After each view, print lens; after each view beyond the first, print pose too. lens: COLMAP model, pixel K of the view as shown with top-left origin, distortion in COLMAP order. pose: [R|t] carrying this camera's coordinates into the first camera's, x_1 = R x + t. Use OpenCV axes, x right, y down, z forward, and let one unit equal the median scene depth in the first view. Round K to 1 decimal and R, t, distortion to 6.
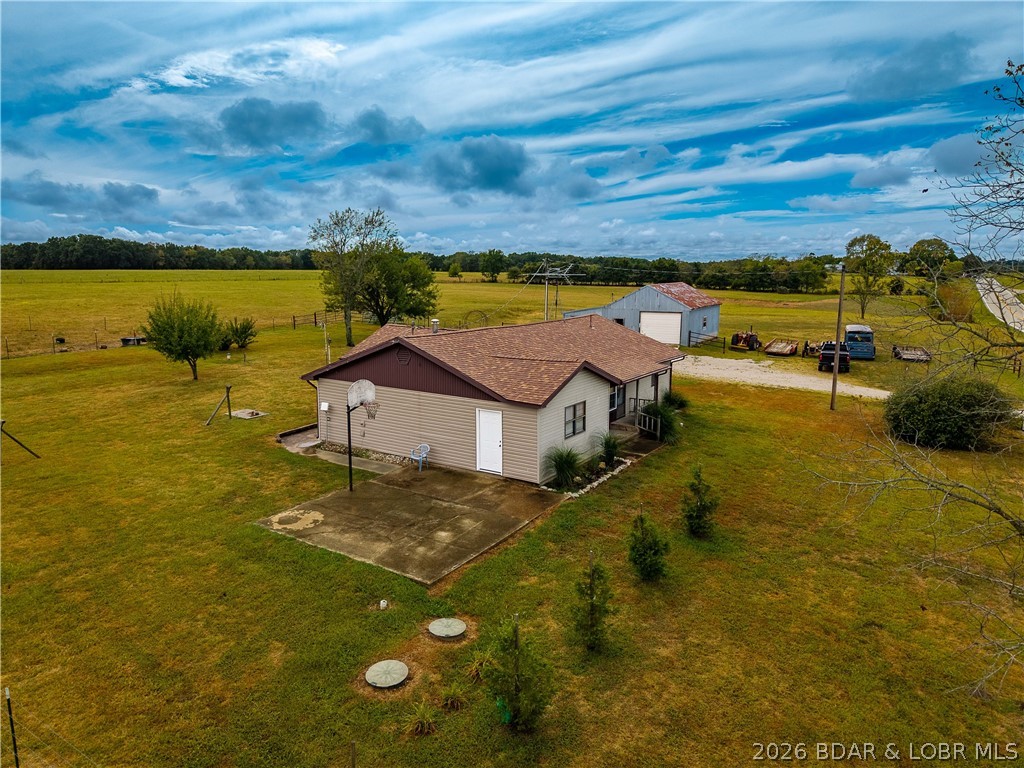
lens RADIAL K [[686.8, 0, 512.0], [0, 686.8, 384.0], [0, 0, 1]] dist [0.003684, -0.020680]
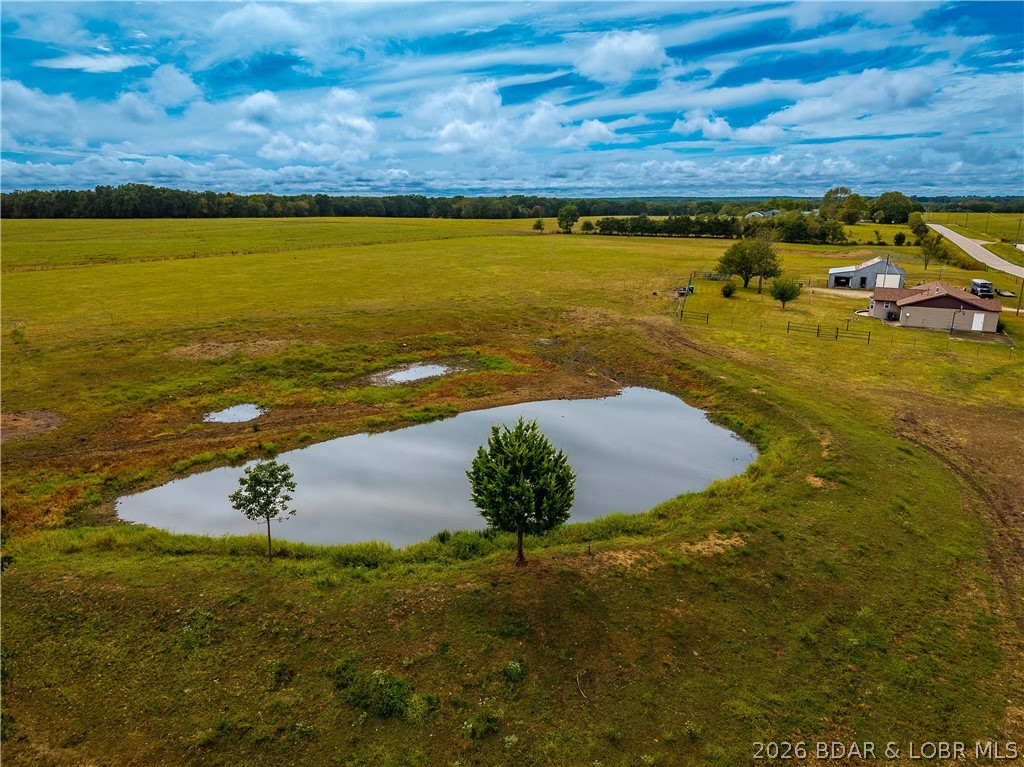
lens RADIAL K [[684.5, 0, 512.0], [0, 684.5, 383.5], [0, 0, 1]] dist [0.041966, -0.045674]
pose [[0.994315, -0.024075, 0.103724, -2.827602], [0.014434, 0.995588, 0.092713, 0.029412], [-0.105499, -0.090689, 0.990276, -2.374213]]
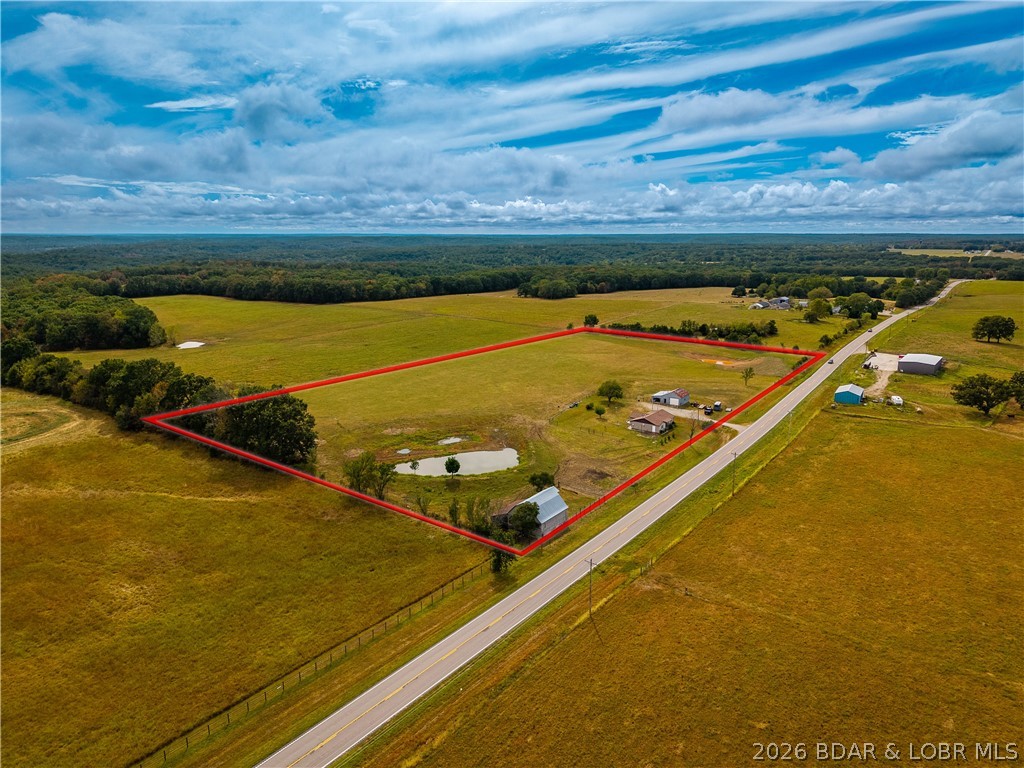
lens RADIAL K [[684.5, 0, 512.0], [0, 684.5, 384.0], [0, 0, 1]] dist [0.041966, -0.045674]
pose [[0.998782, 0.013383, -0.047498, -1.630192], [-0.011098, 0.998783, 0.048060, -1.030311], [0.048083, -0.047475, 0.997714, -9.089390]]
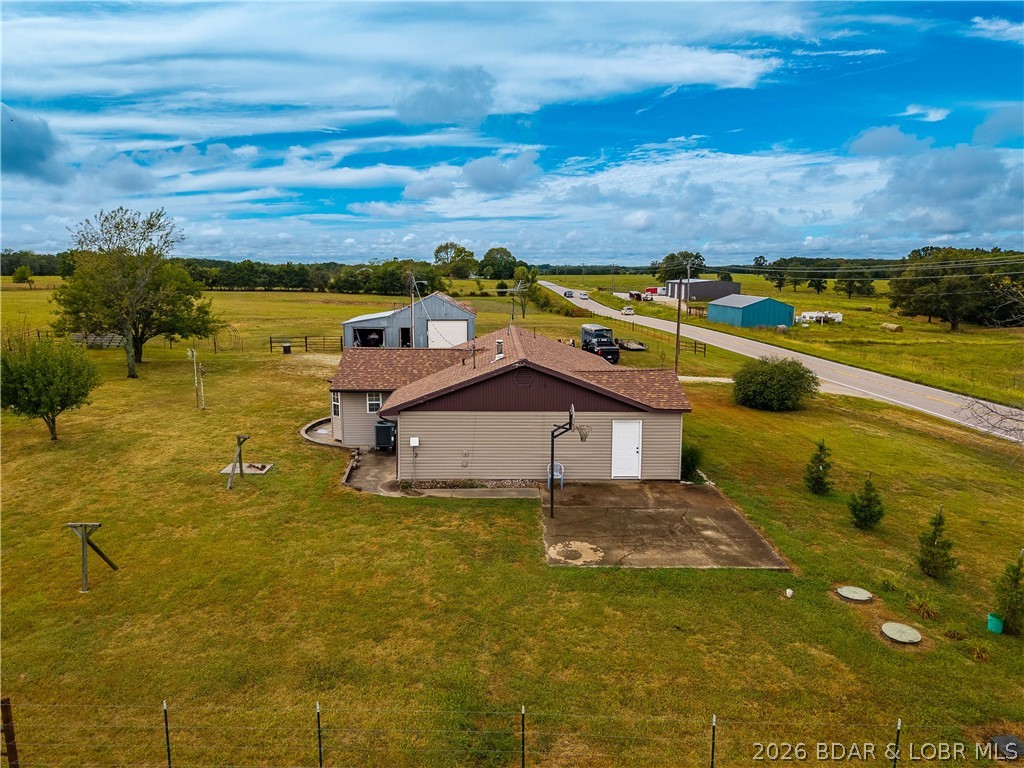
lens RADIAL K [[684.5, 0, 512.0], [0, 684.5, 384.0], [0, 0, 1]] dist [0.041966, -0.045674]
pose [[0.826472, -0.090139, 0.555714, -0.750426], [0.092000, 0.995454, 0.024642, -0.061662], [-0.555409, 0.030760, 0.831008, 0.186535]]
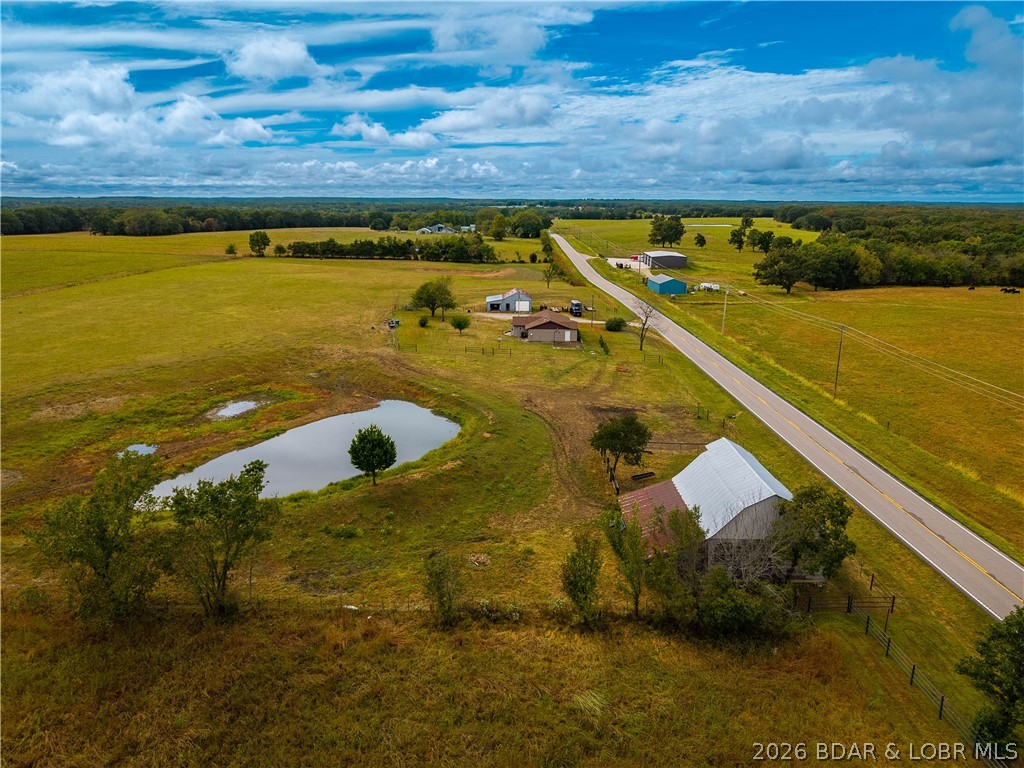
lens RADIAL K [[684.5, 0, 512.0], [0, 684.5, 384.0], [0, 0, 1]] dist [0.041966, -0.045674]
pose [[0.843547, -0.134008, 0.520068, -3.661940], [0.084920, 0.989468, 0.117222, -0.250876], [-0.530299, -0.054718, 0.846043, -3.930712]]
